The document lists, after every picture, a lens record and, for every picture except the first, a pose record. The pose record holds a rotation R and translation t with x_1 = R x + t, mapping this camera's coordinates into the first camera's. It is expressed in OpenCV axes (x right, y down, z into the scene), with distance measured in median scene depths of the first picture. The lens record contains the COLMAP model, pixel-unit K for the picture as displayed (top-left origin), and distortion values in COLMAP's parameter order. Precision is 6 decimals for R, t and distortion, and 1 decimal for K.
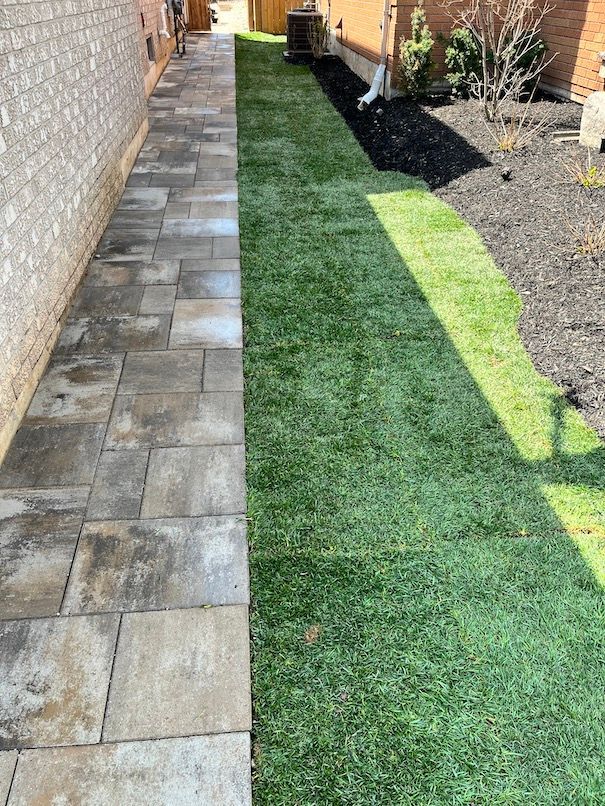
lens RADIAL K [[609.2, 0, 297.9], [0, 609.2, 401.3], [0, 0, 1]] dist [0.046436, -0.042612]
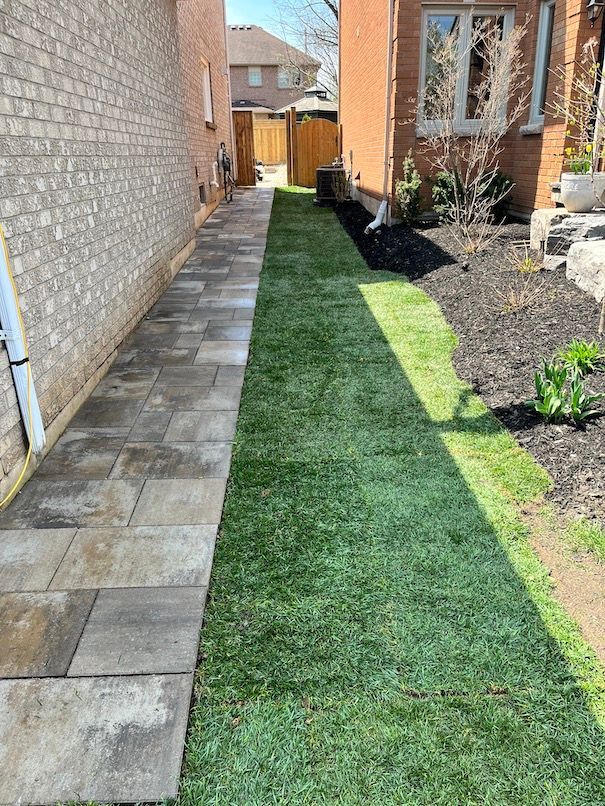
lens RADIAL K [[609.2, 0, 306.6], [0, 609.2, 406.8], [0, 0, 1]] dist [0.046436, -0.042612]
pose [[0.998412, 0.006252, -0.055991, 0.120455], [-0.017646, 0.978522, -0.205386, 0.276490], [0.053504, 0.206048, 0.977078, -0.311172]]
